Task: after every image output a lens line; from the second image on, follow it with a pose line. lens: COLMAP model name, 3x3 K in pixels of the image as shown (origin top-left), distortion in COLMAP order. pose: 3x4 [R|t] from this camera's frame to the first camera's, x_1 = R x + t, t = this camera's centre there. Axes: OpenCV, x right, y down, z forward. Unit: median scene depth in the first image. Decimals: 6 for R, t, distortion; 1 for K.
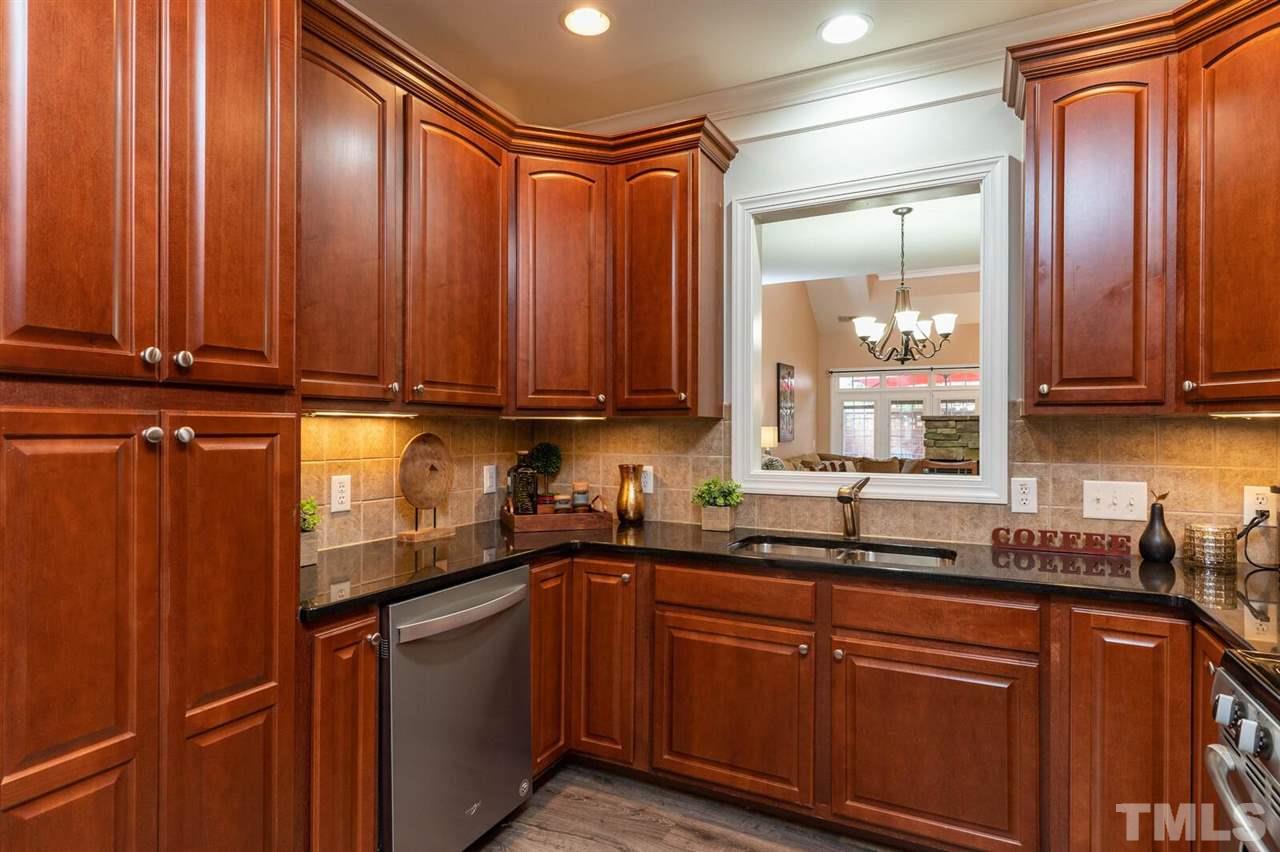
lens RADIAL K [[687.4, 0, 637.3], [0, 687.4, 430.3], [0, 0, 1]] dist [0.002798, 0.000778]
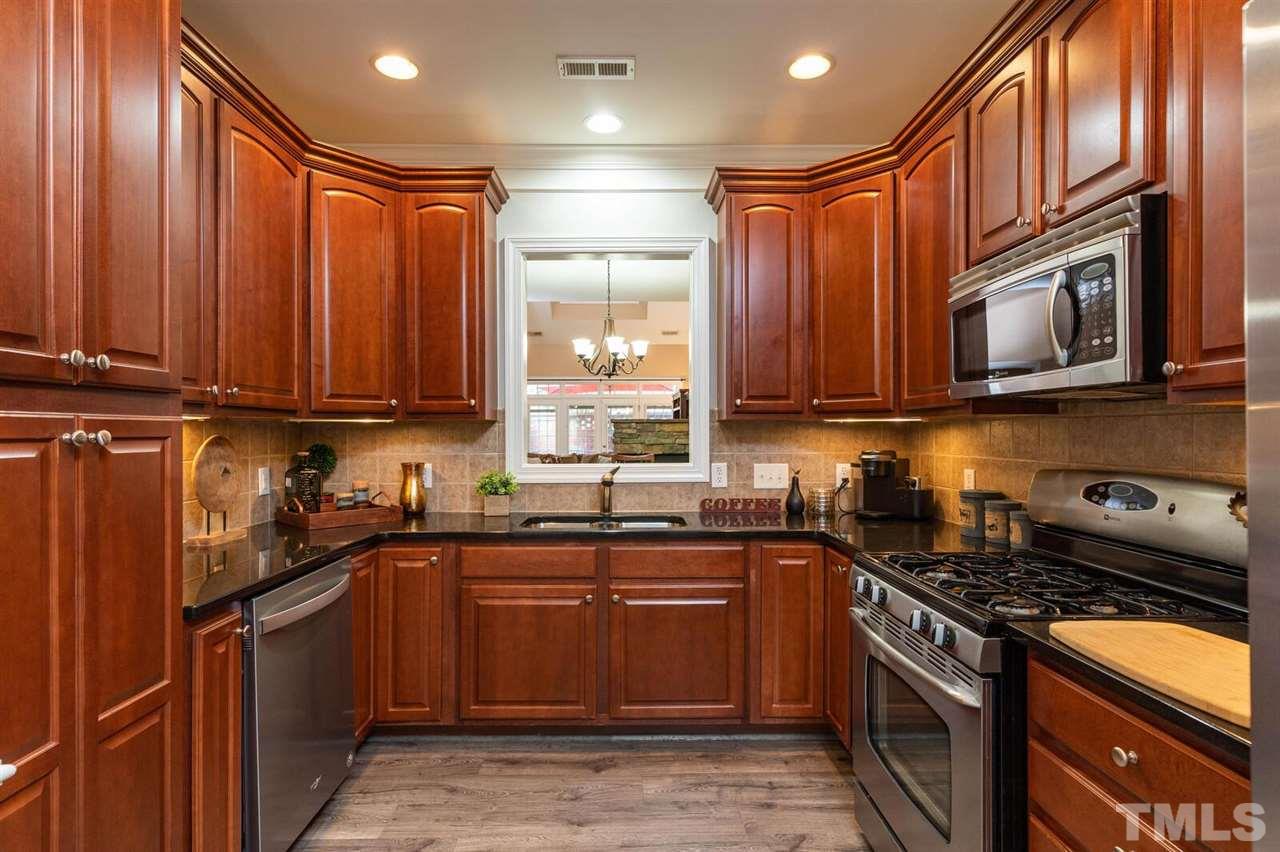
lens RADIAL K [[638.4, 0, 631.4], [0, 638.4, 433.5], [0, 0, 1]] dist [-0.000400, 0.000438]
pose [[0.885507, -0.006880, 0.464576, -0.217698], [0.005177, 0.999974, 0.004942, -0.000549], [-0.464598, -0.001971, 0.885520, -0.096632]]
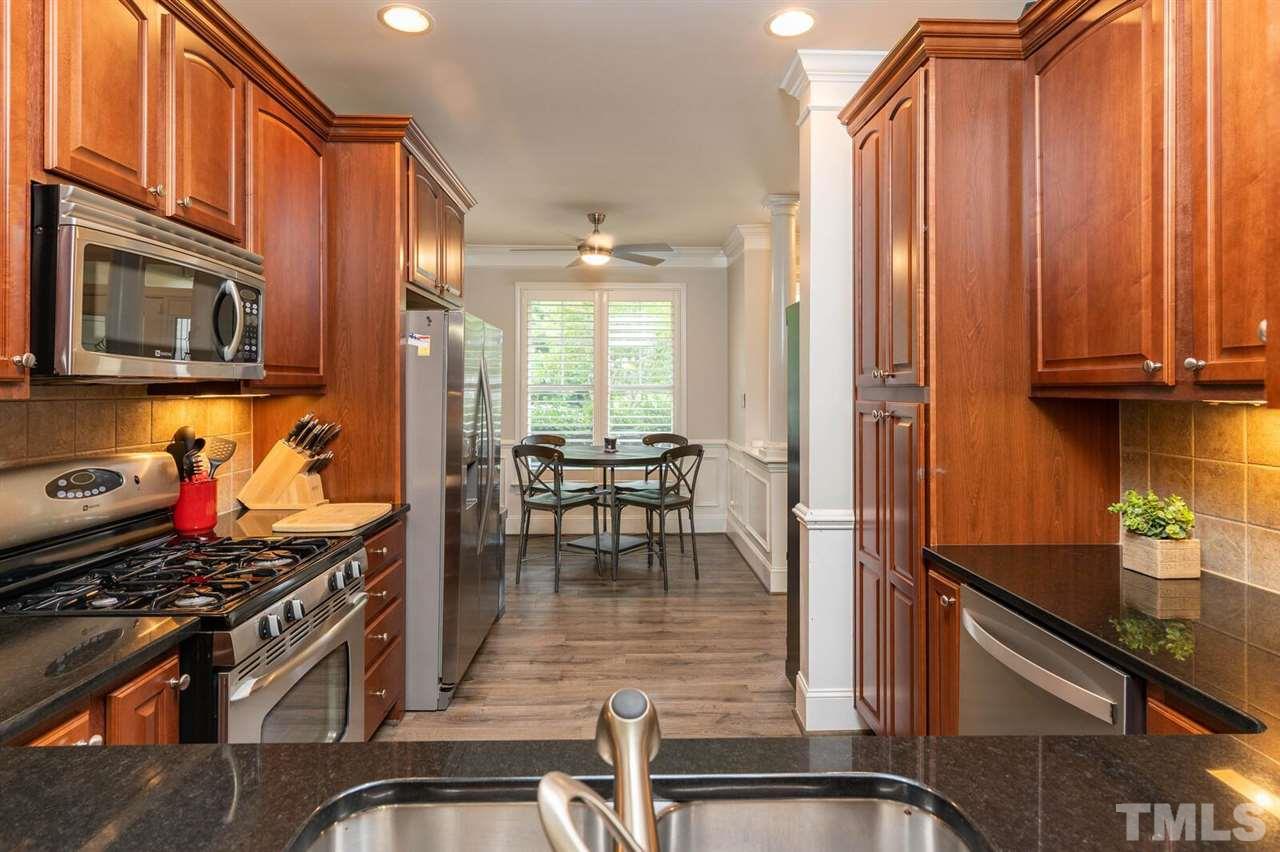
lens RADIAL K [[654.1, 0, 641.2], [0, 654.1, 402.8], [0, 0, 1]] dist [-0.001231, -0.000337]
pose [[-0.875728, 0.006204, -0.482764, 0.402480], [-0.002505, 0.999846, 0.017394, -0.026584], [0.482797, 0.016442, -0.875578, 1.185750]]
